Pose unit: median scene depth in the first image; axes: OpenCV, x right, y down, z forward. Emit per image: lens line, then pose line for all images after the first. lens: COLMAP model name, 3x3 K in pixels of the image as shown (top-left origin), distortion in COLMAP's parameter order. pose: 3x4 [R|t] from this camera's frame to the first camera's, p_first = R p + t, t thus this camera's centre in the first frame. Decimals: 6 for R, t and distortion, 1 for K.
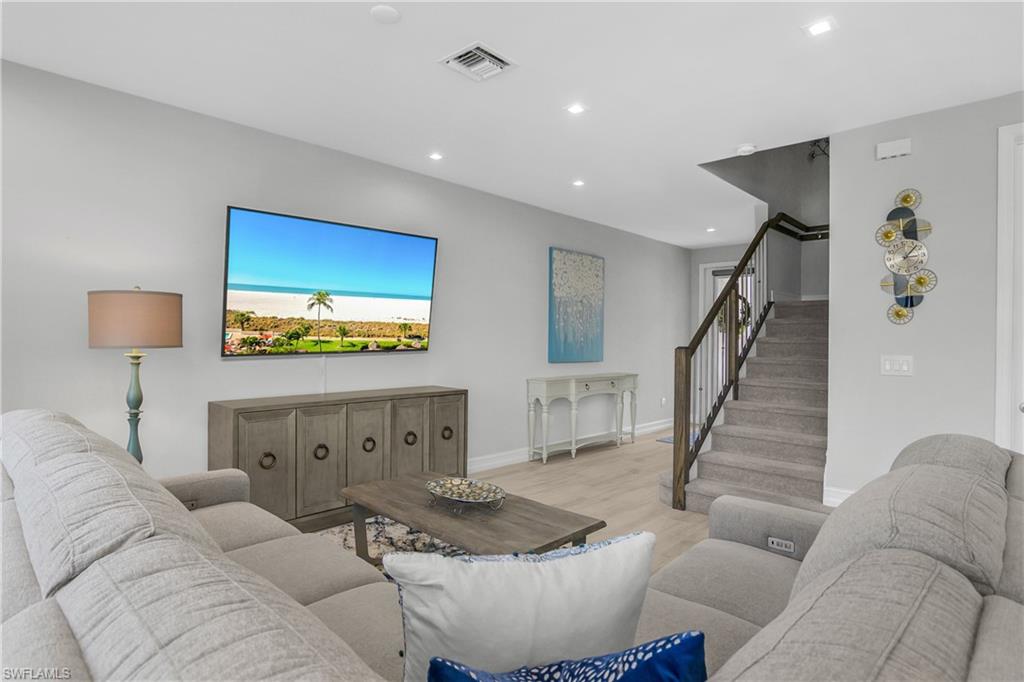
lens RADIAL K [[538.9, 0, 506.2], [0, 538.9, 338.3], [0, 0, 1]] dist [-0.026213, -0.000438]
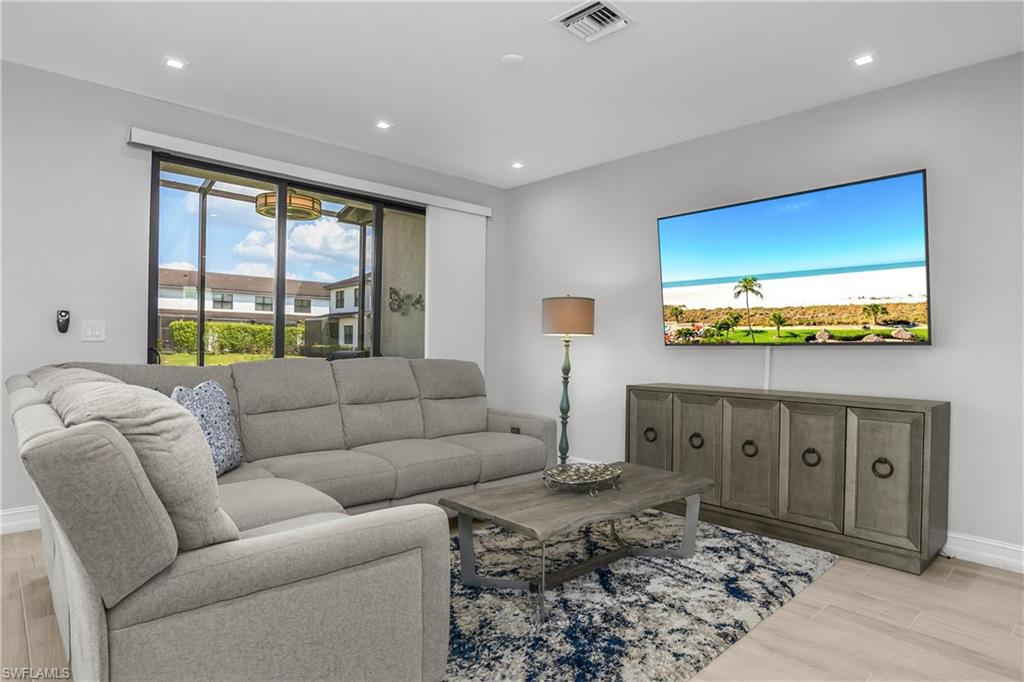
lens RADIAL K [[566.9, 0, 503.1], [0, 566.9, 345.6], [0, 0, 1]] dist [-0.039132, -0.001714]
pose [[-0.060532, -0.014336, -0.998063, 0.652852], [-0.016238, 0.999779, -0.013376, 0.050434], [0.998034, 0.015397, -0.060751, 0.638845]]
